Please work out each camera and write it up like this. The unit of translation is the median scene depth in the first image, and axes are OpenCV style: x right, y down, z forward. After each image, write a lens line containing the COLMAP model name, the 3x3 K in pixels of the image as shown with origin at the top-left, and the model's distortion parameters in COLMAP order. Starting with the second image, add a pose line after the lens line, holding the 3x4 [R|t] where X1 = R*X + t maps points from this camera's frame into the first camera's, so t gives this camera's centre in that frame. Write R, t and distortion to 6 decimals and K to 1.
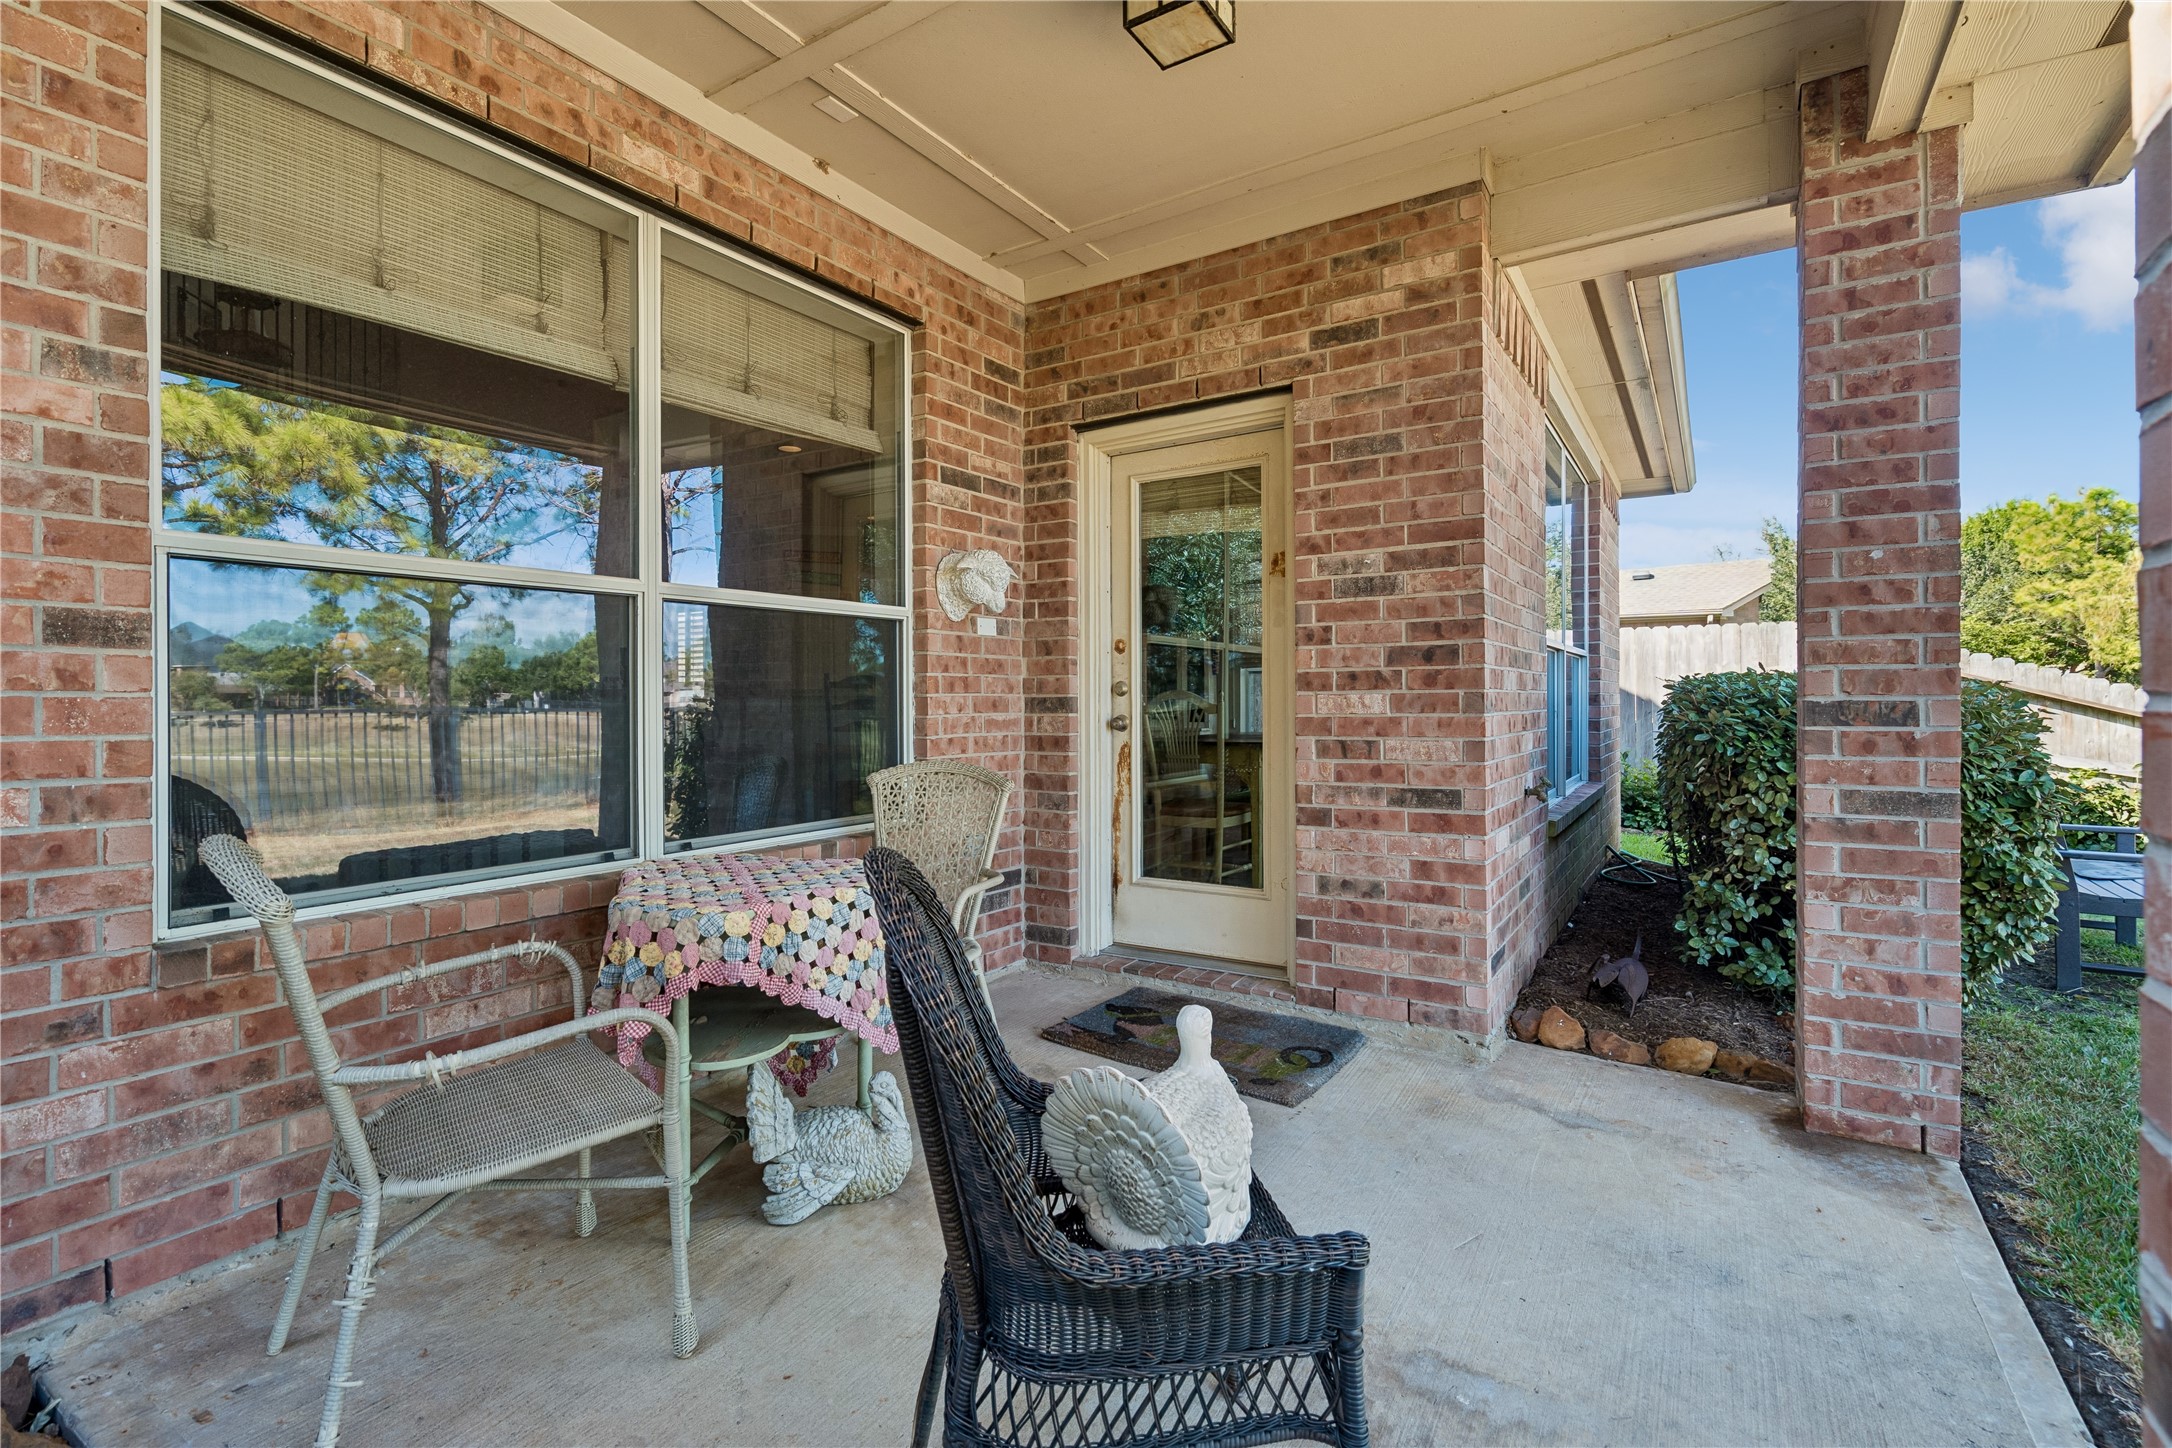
lens RADIAL K [[997.7, 0, 1090.9], [0, 997.7, 706.1], [0, 0, 1]] dist [-0.003534, 0.002321]
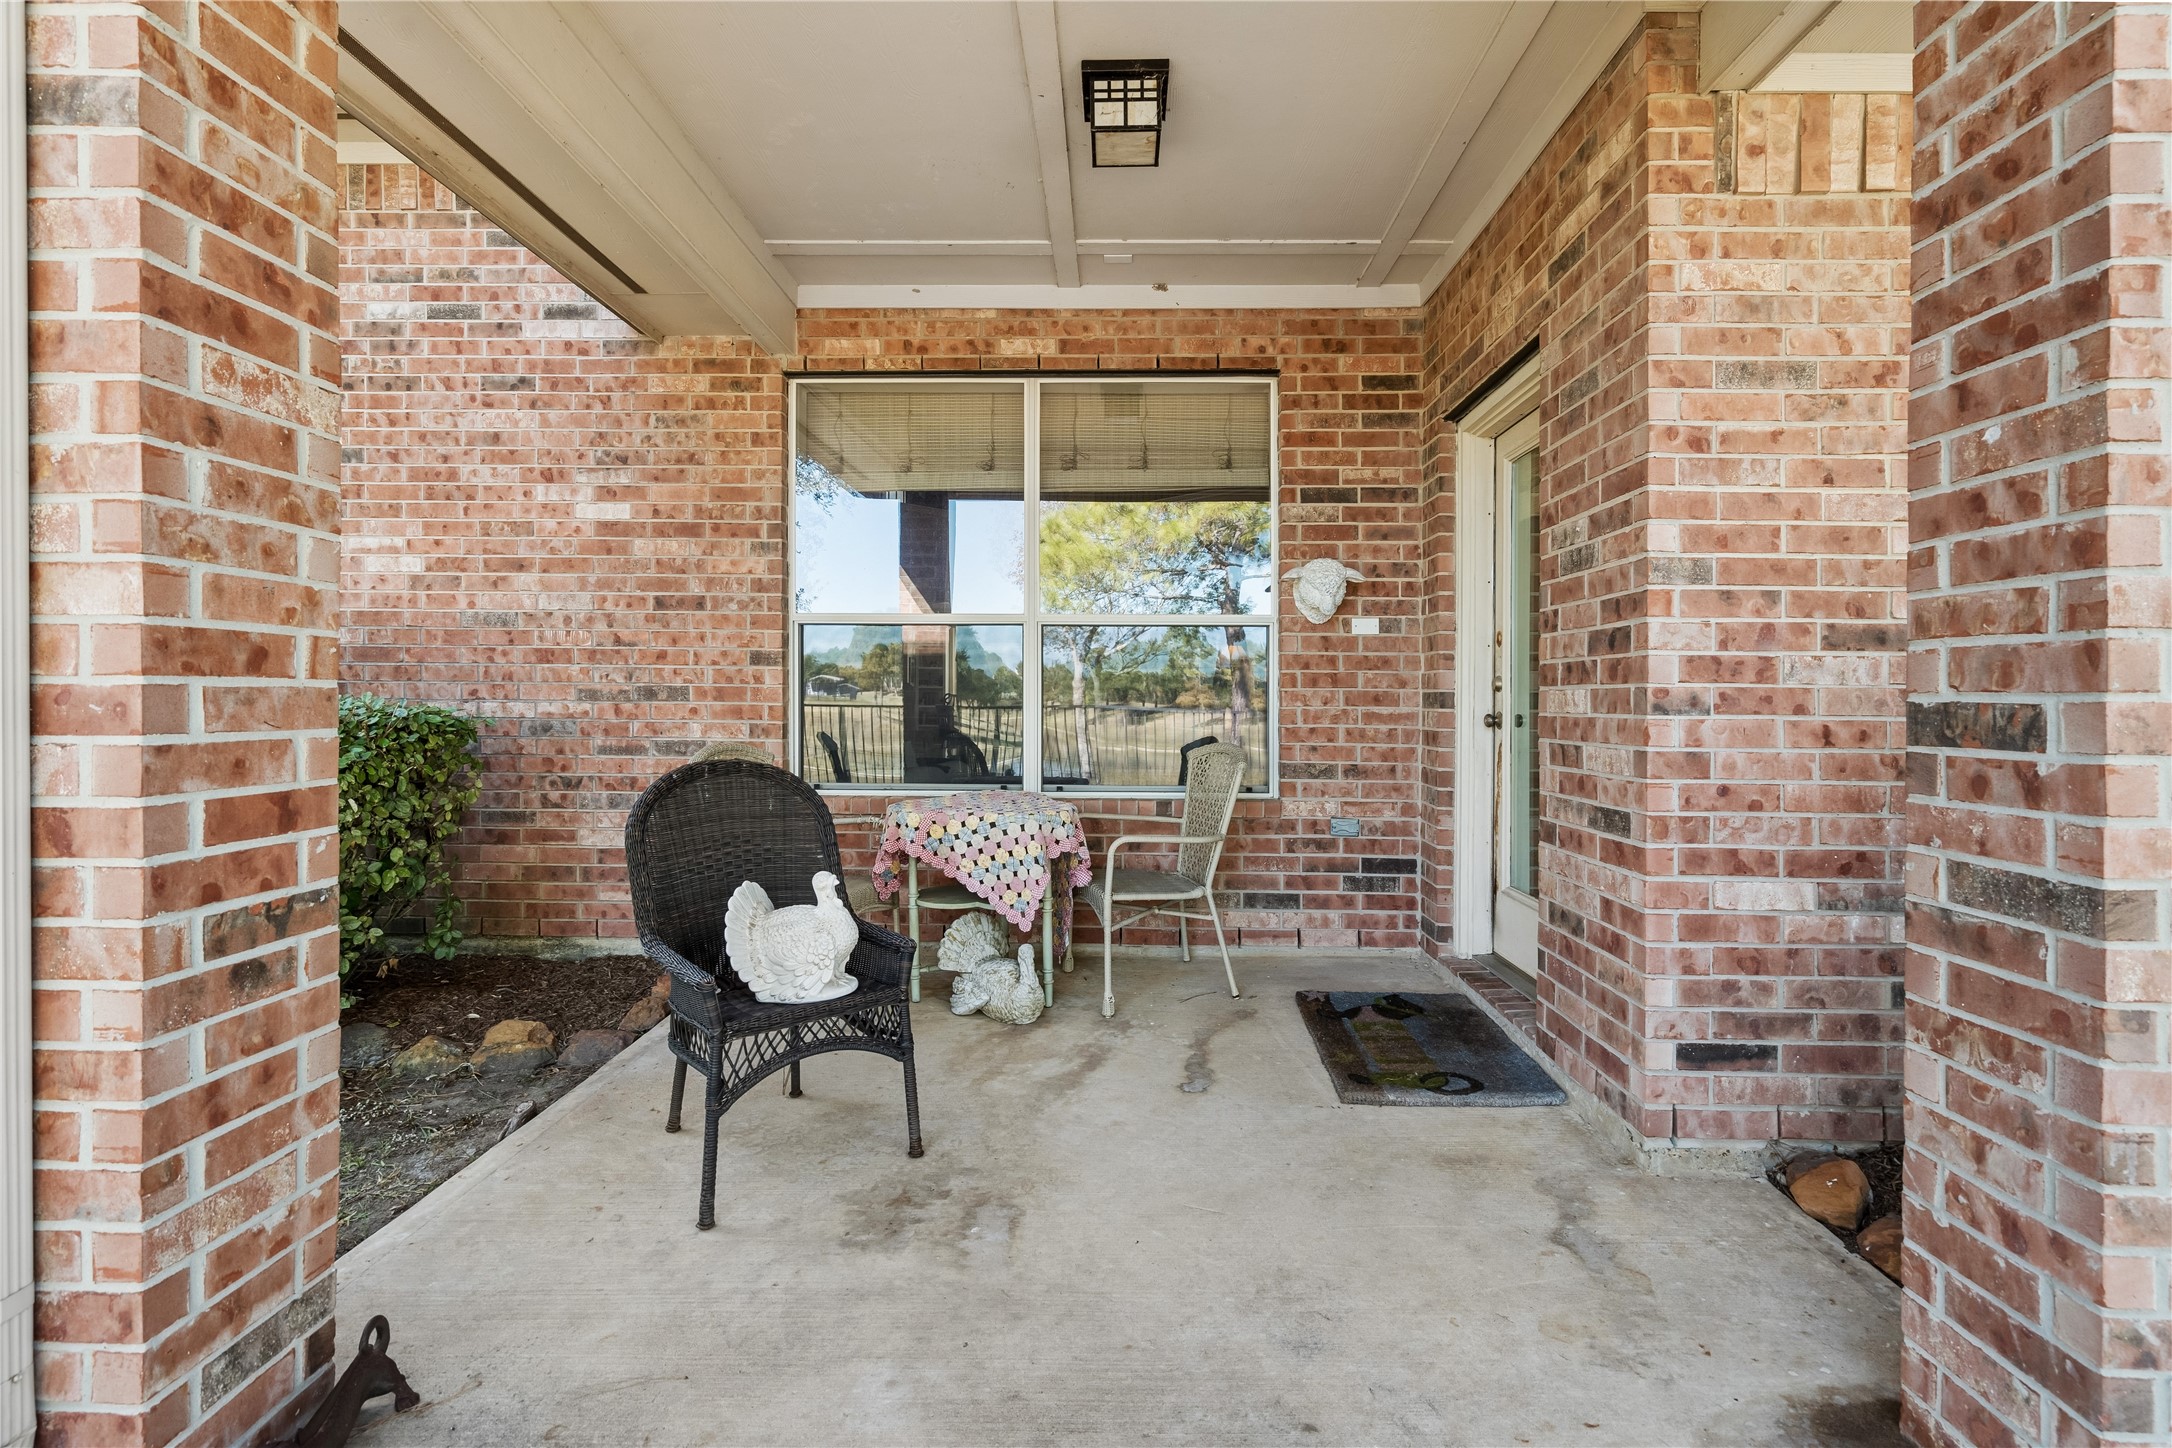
lens RADIAL K [[997.7, 0, 1102.5], [0, 997.7, 714.2], [0, 0, 1]] dist [-0.003534, 0.002321]
pose [[0.520328, 0.024945, -0.853602, 0.987513], [-0.015650, 0.999684, 0.019674, -0.002251], [0.853823, 0.003122, 0.520554, 0.295027]]
